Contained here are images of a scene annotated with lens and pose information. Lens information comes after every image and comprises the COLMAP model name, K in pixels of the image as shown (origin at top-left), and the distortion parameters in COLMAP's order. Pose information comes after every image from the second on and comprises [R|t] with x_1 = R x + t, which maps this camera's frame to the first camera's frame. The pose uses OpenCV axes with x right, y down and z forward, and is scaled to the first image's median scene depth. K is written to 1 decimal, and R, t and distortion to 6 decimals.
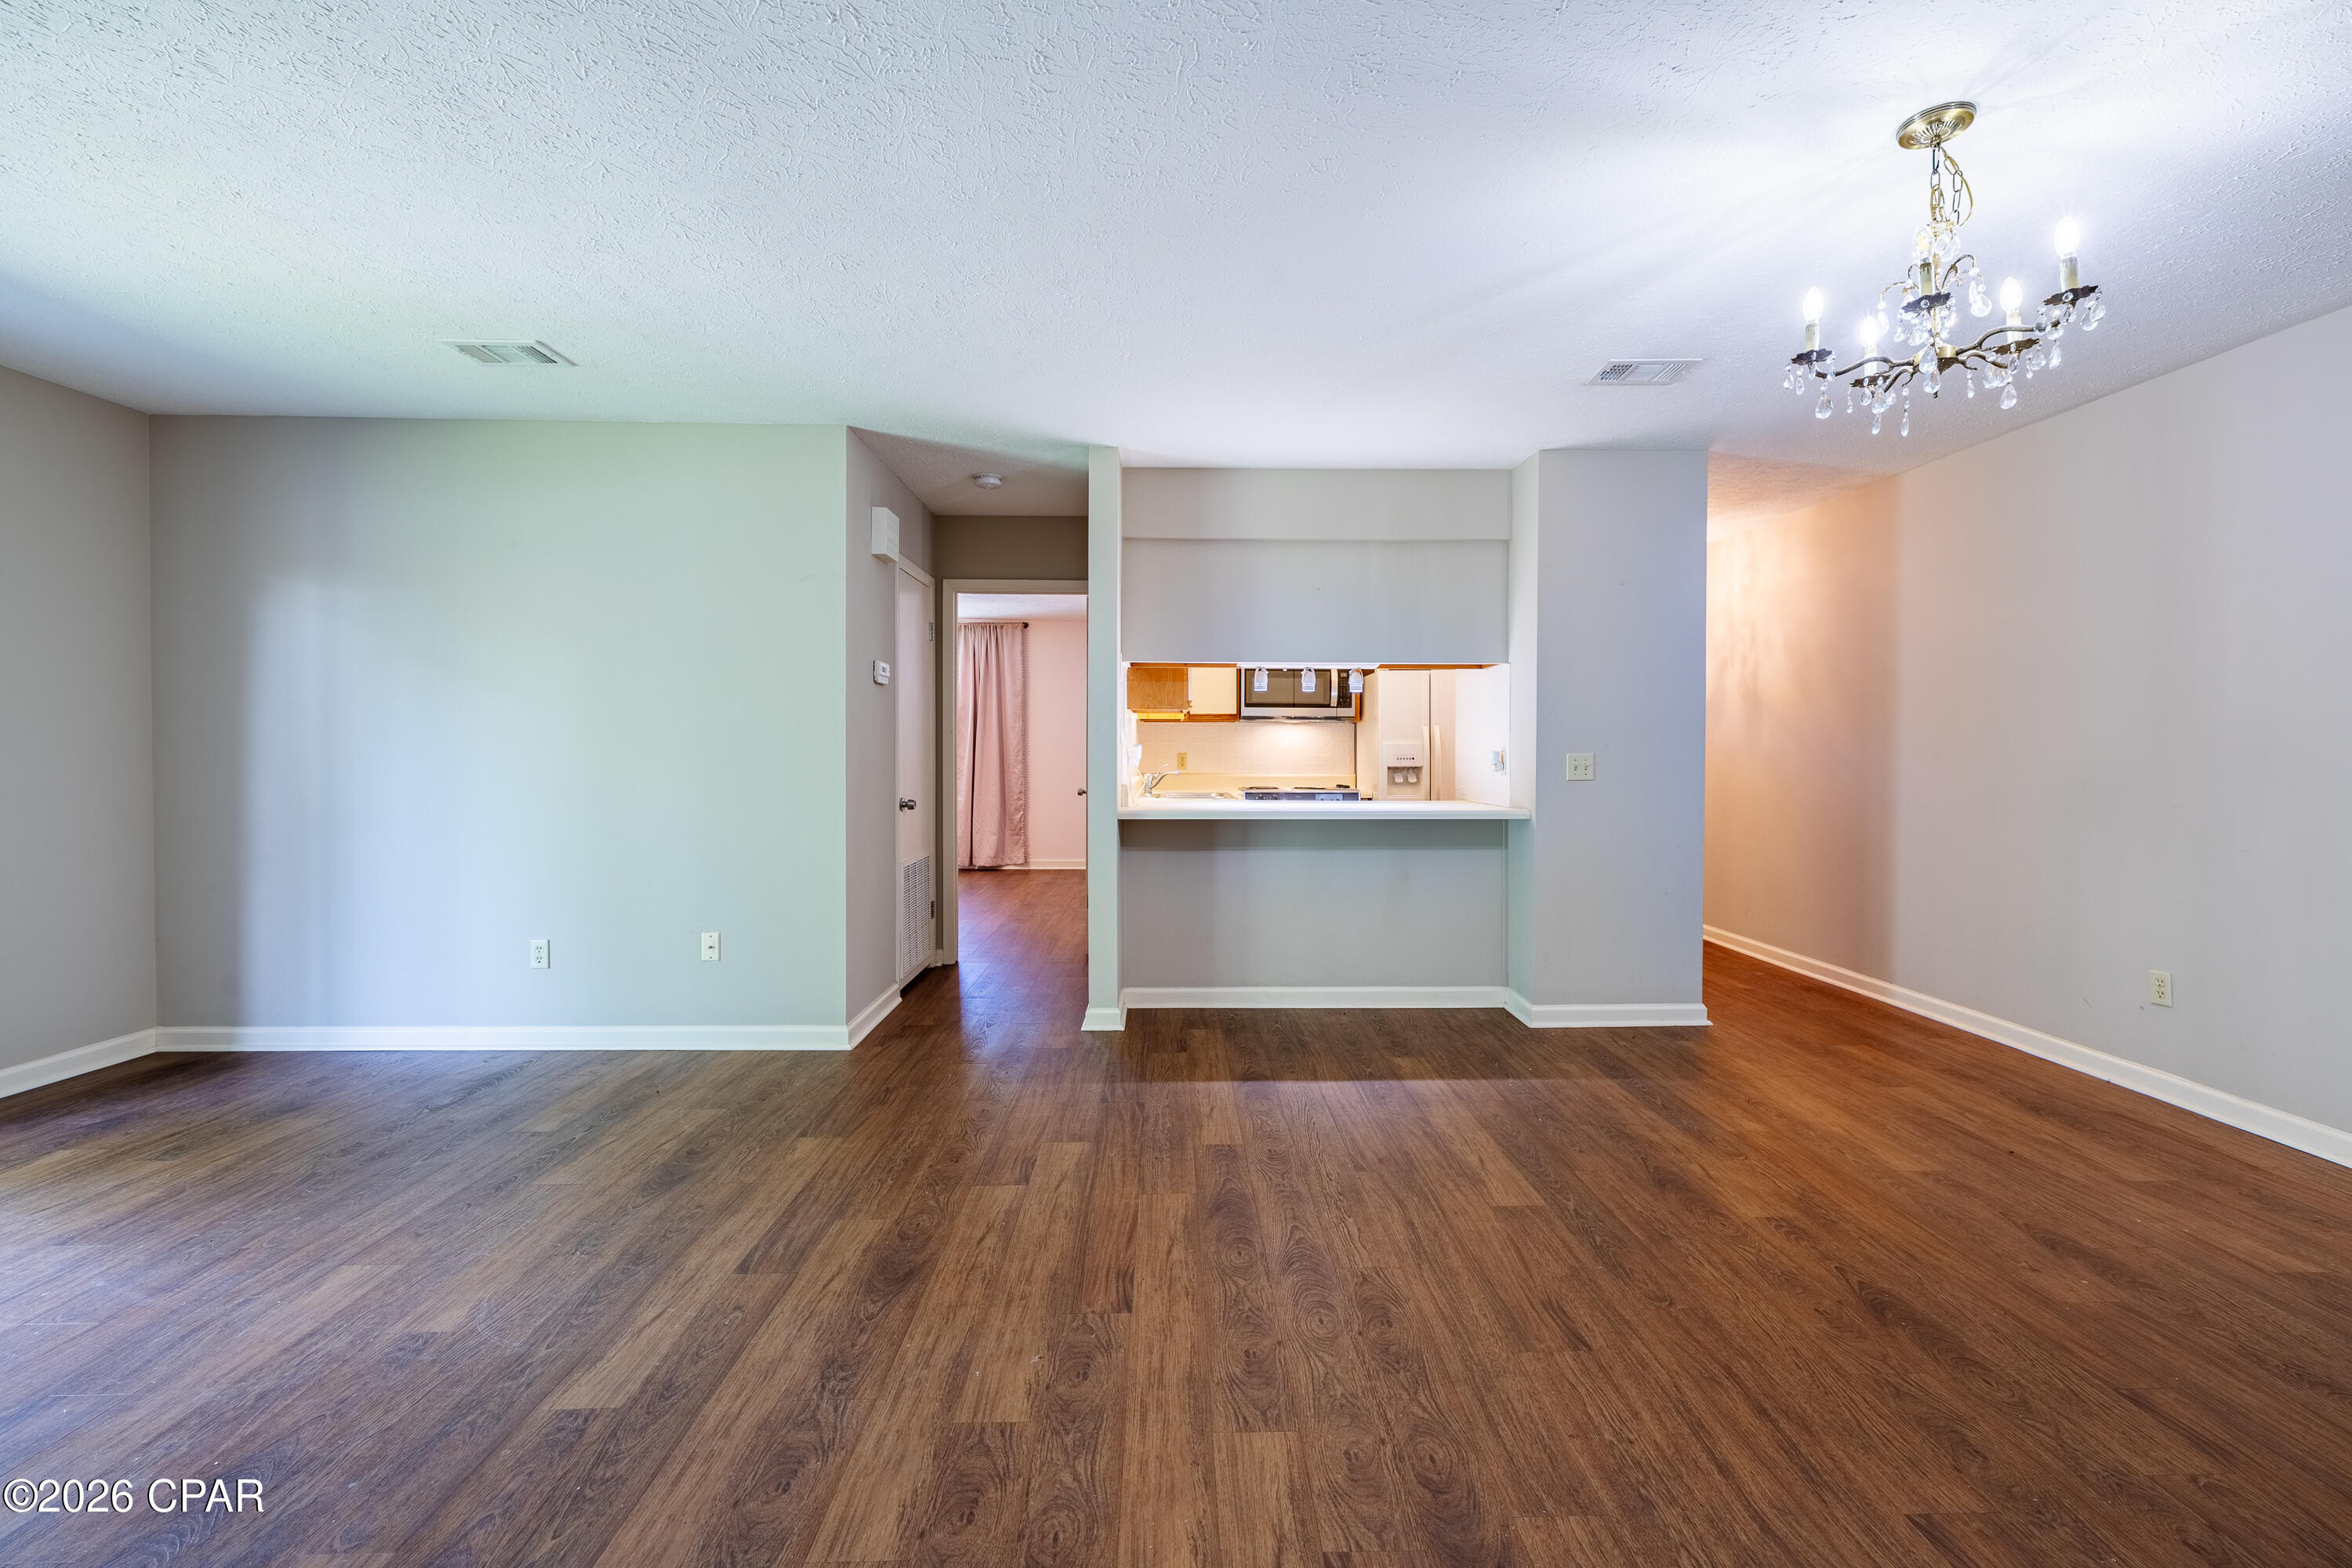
lens RADIAL K [[976.5, 0, 1199.0], [0, 976.5, 763.3], [0, 0, 1]] dist [-0.001205, 0.000404]
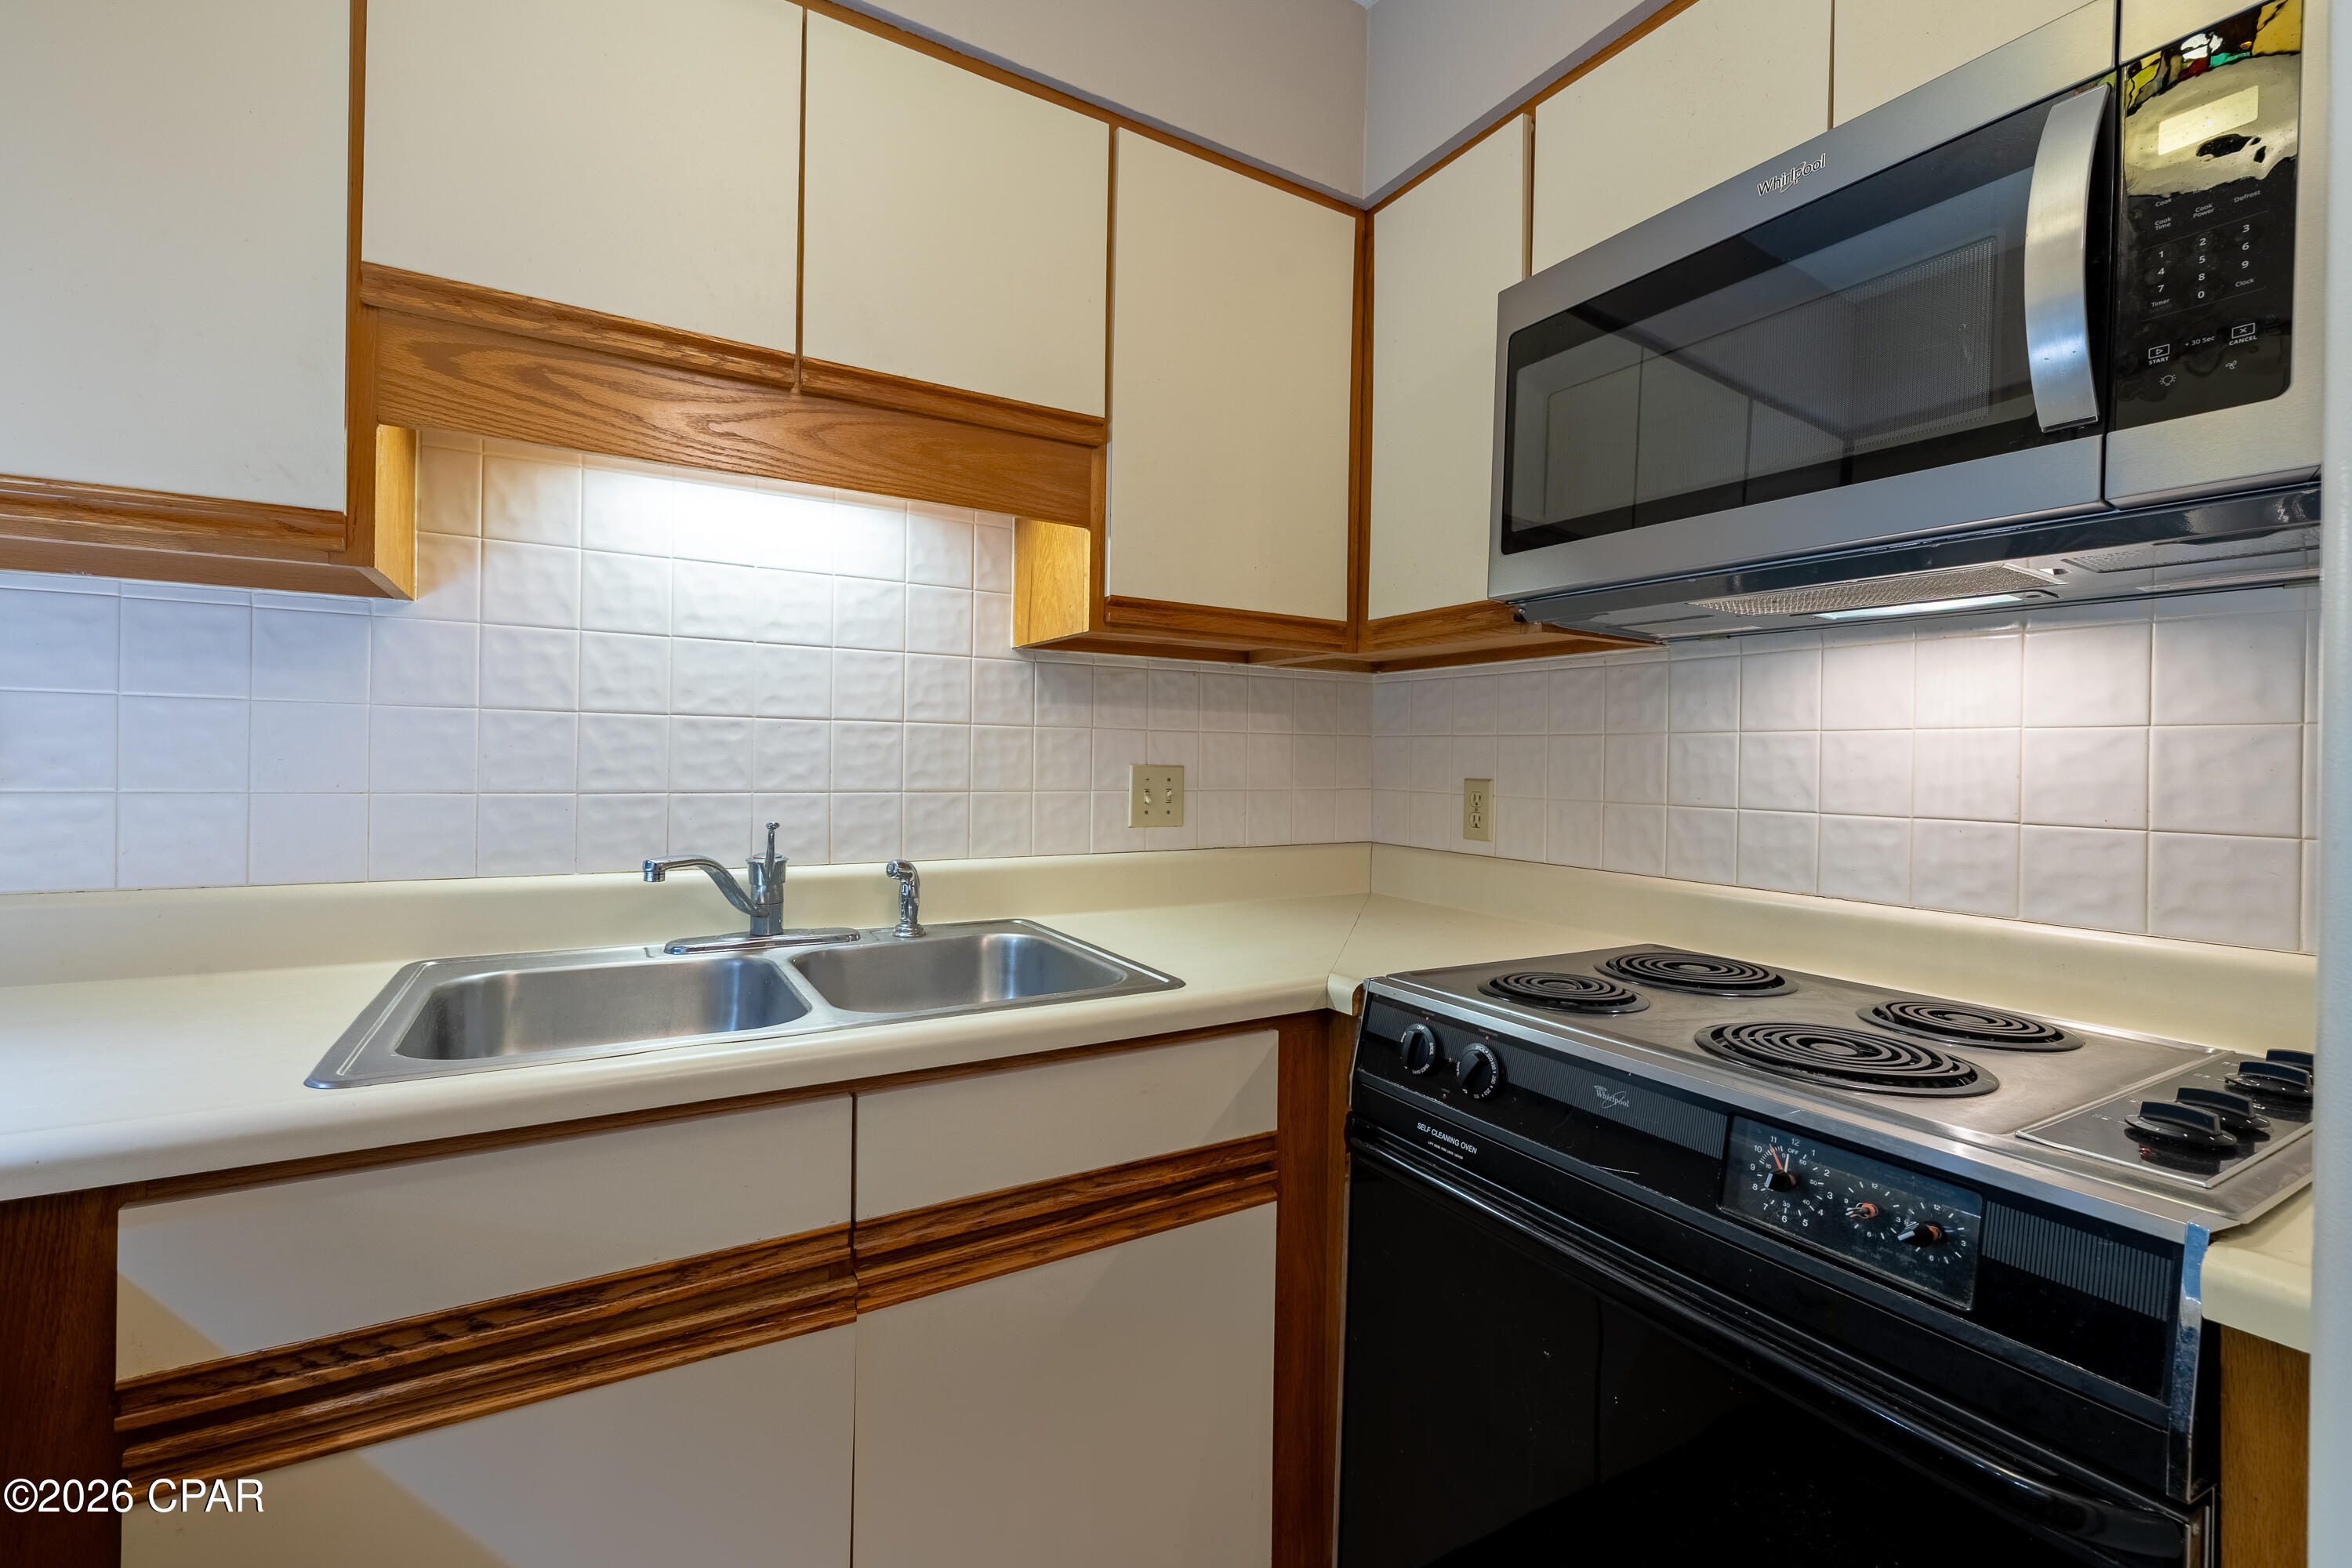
lens RADIAL K [[997.0, 0, 1186.5], [0, 997.0, 762.6], [0, 0, 1]] dist [0.001648, 0.000387]
pose [[0.493580, 0.011322, -0.869627, 0.468812], [-0.026177, 0.999656, -0.001842, -0.032023], [0.869306, 0.023673, 0.493706, 2.072921]]
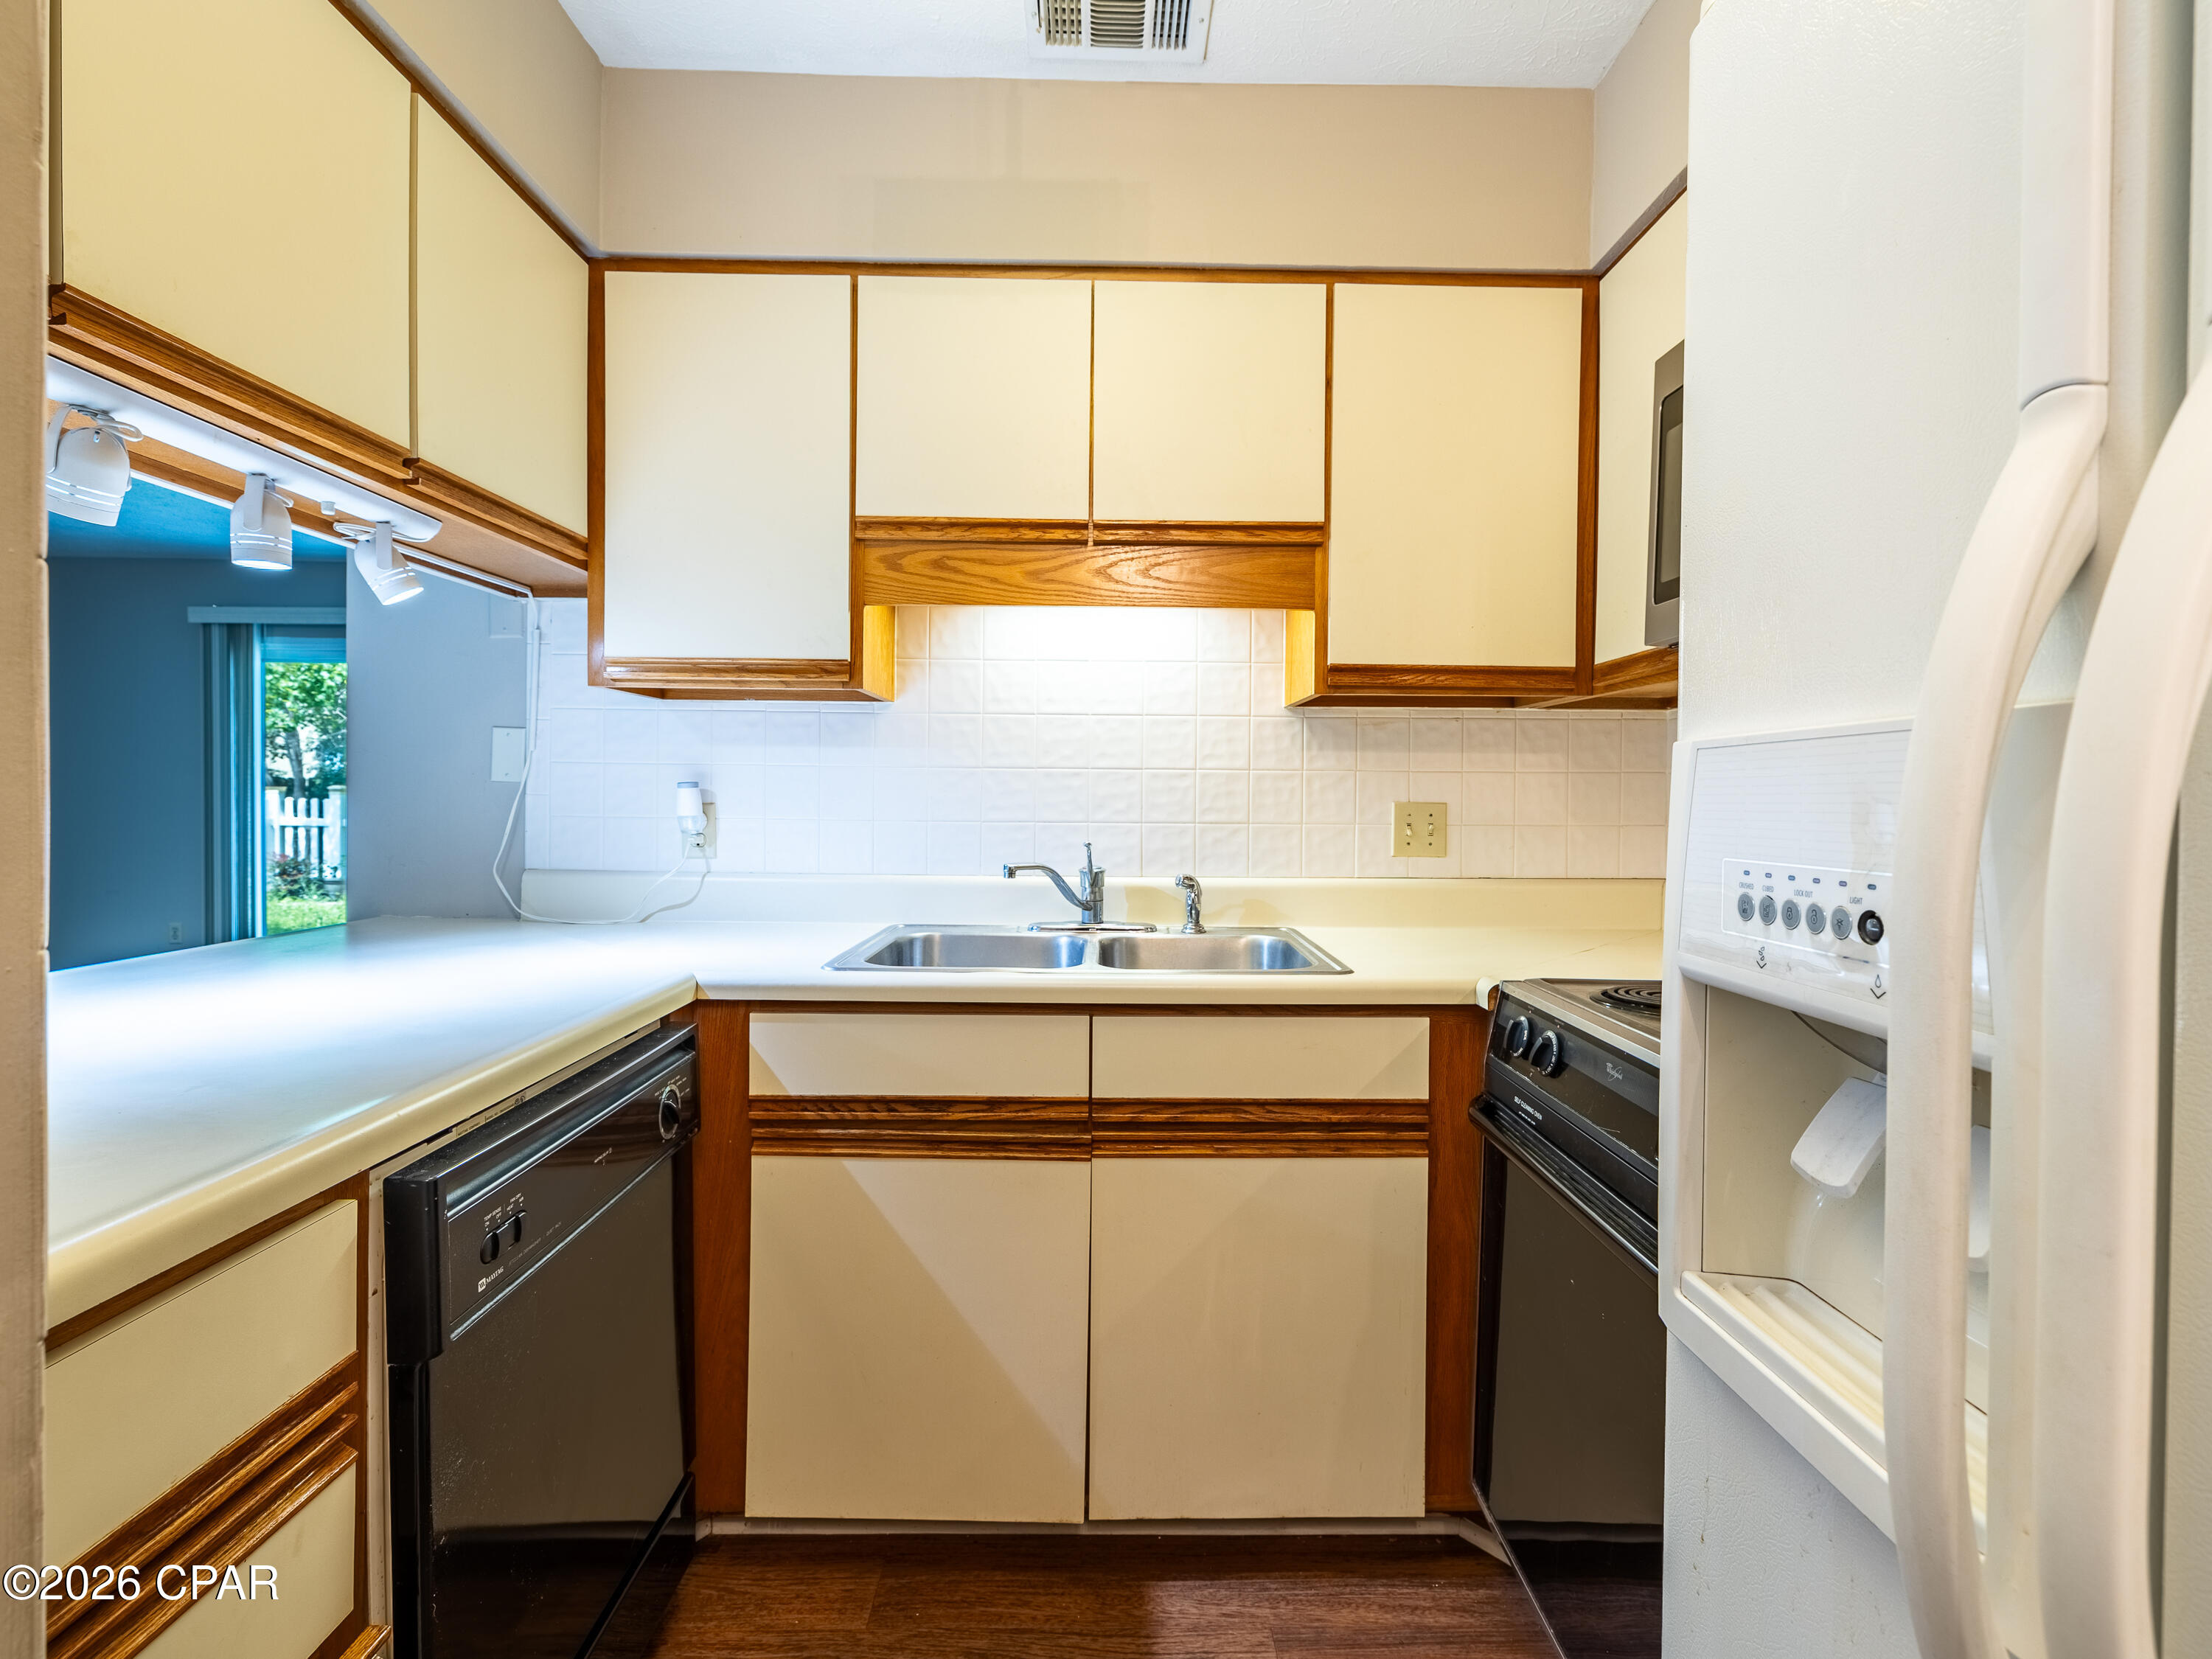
lens RADIAL K [[1023.8, 0, 1117.3], [0, 1023.8, 806.6], [0, 0, 1]] dist [0.001630, 0.000099]
pose [[-0.007667, 0.010670, -0.999914, 0.667302], [-0.019958, 0.999742, 0.010821, -0.031604], [0.999771, 0.020039, -0.007452, 2.167132]]
